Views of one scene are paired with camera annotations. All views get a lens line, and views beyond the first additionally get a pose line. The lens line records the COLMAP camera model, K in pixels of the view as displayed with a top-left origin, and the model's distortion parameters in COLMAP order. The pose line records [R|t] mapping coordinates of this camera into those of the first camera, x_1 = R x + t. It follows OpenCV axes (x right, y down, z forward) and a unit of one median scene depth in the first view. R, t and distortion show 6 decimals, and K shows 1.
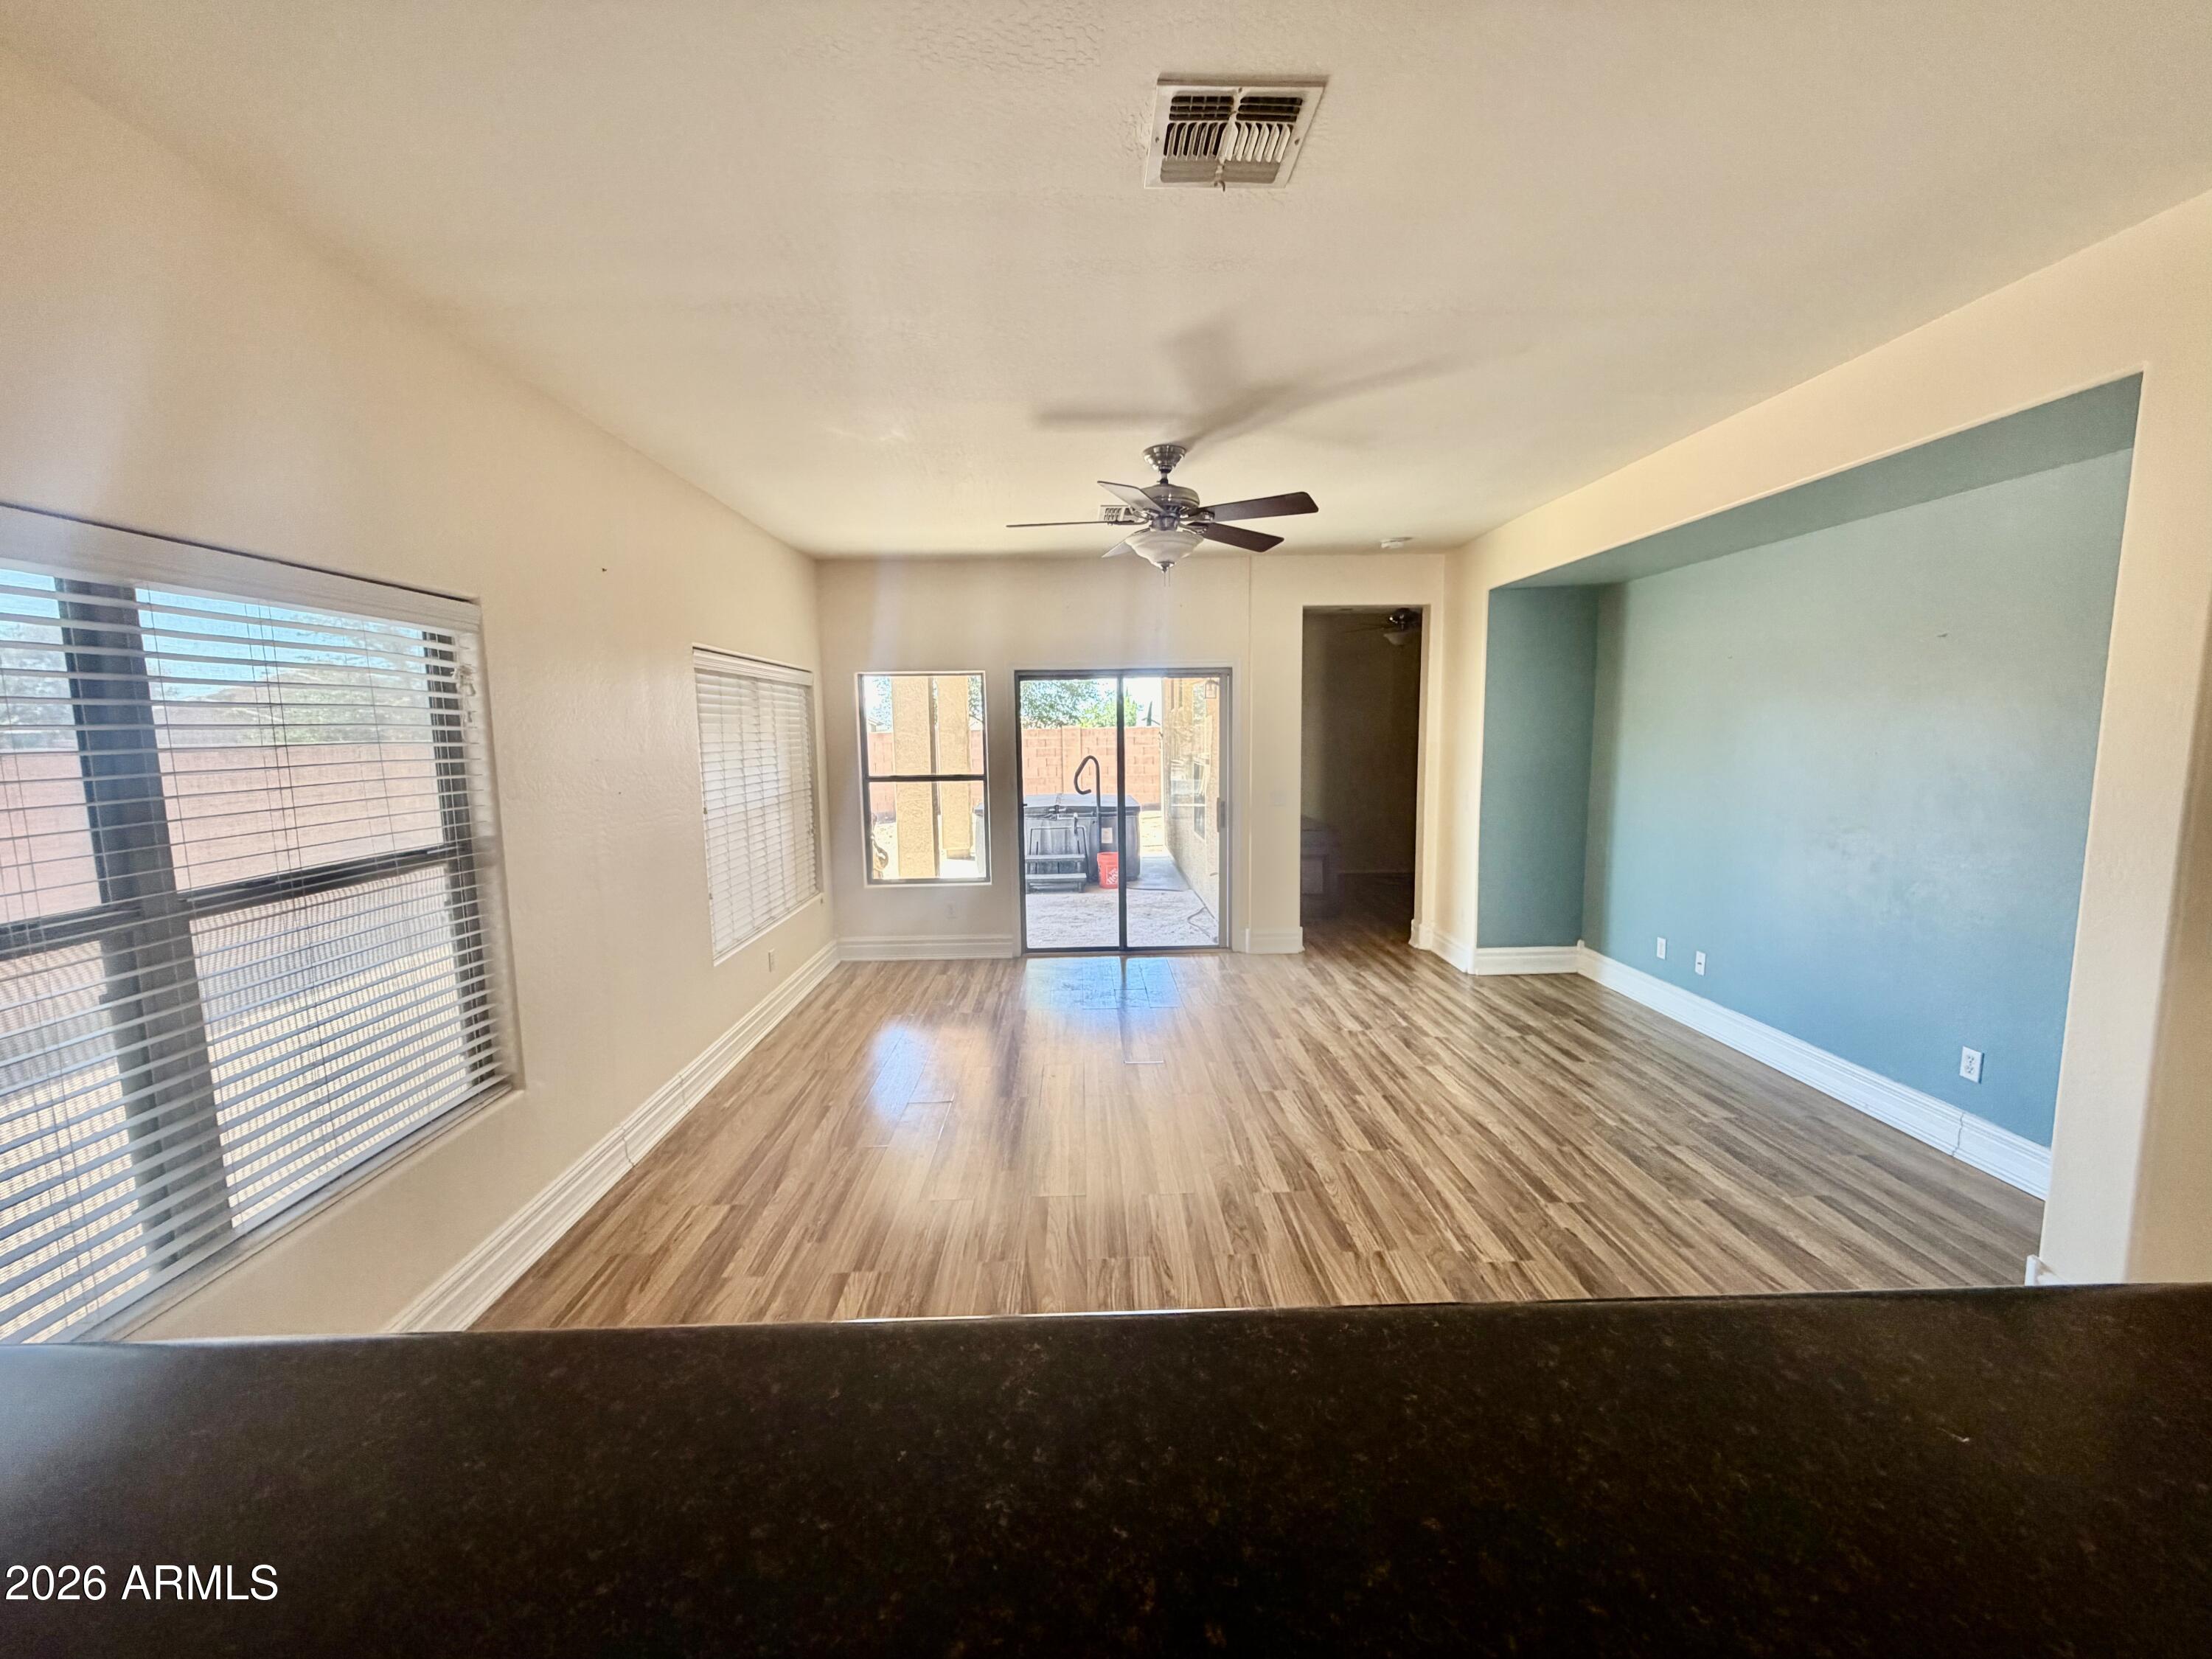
lens RADIAL K [[886.1, 0, 1102.7], [0, 886.1, 830.6], [0, 0, 1]] dist [0.001750, 0.000101]
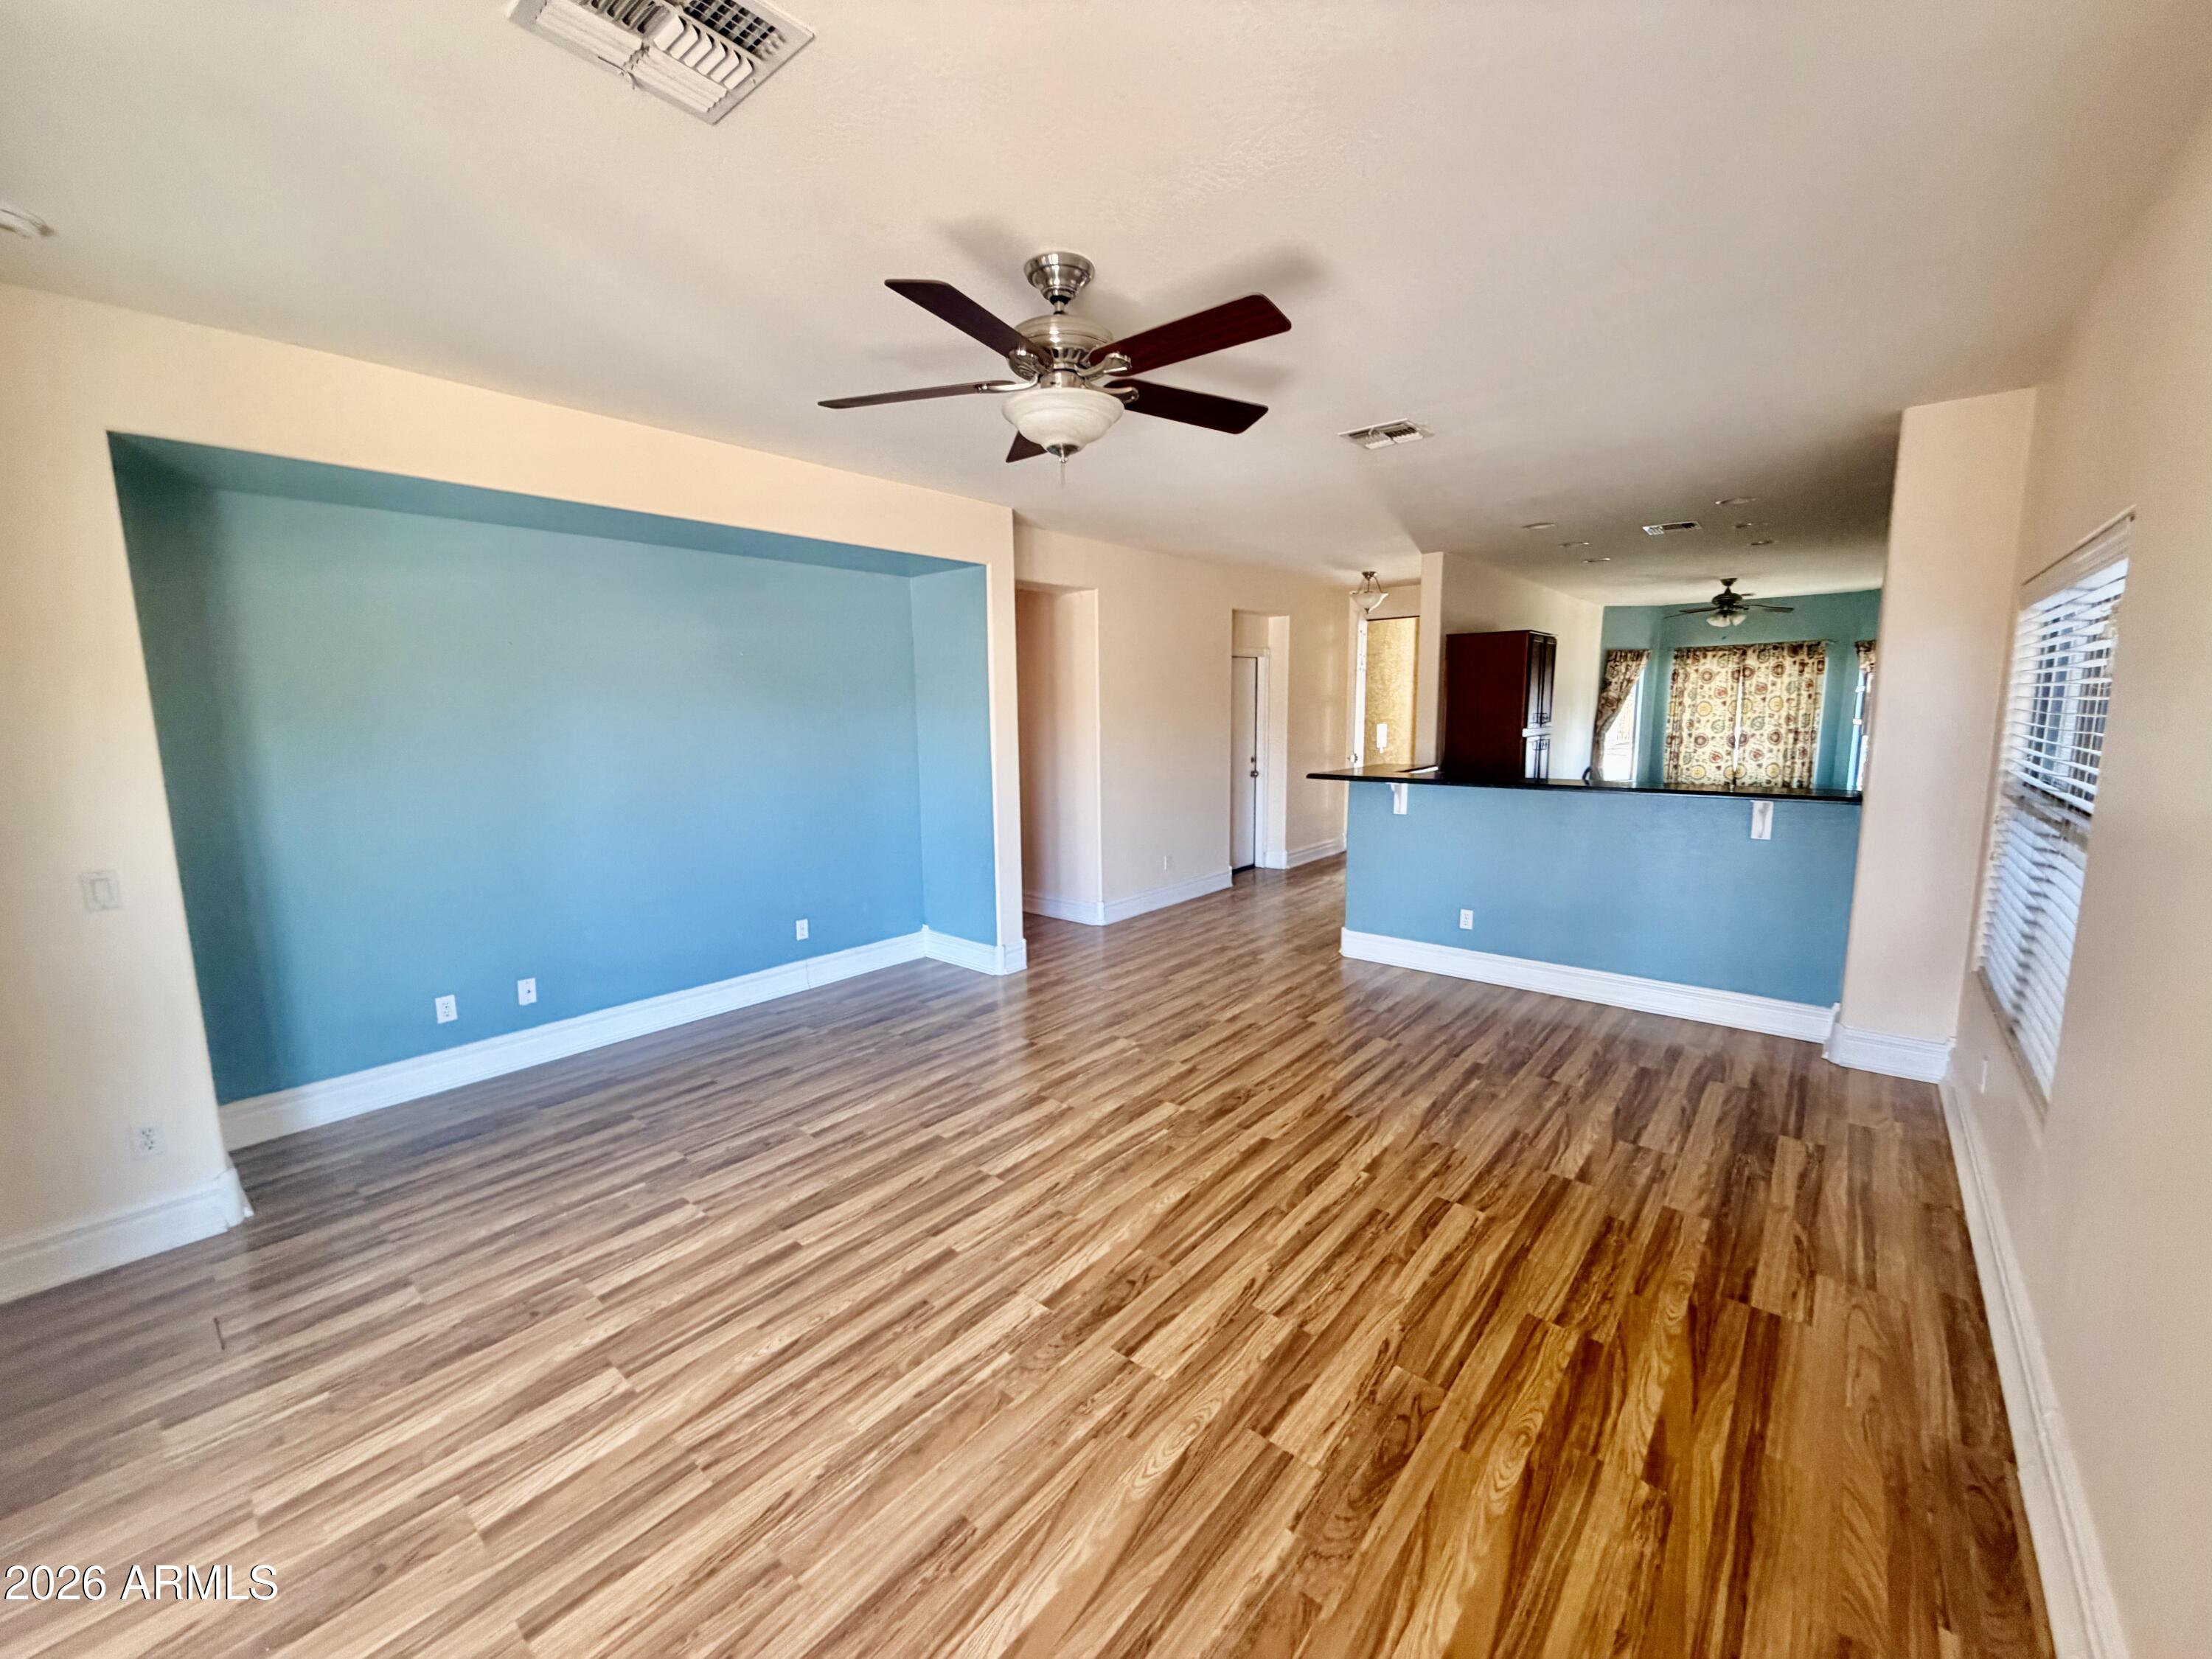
lens RADIAL K [[886.1, 0, 1102.7], [0, 886.1, 831.2], [0, 0, 1]] dist [0.001750, 0.000101]
pose [[-0.746772, -0.070380, 0.661346, -0.335732], [0.100179, 0.971136, 0.216467, -0.143893], [-0.657492, 0.227905, -0.718166, 1.282863]]
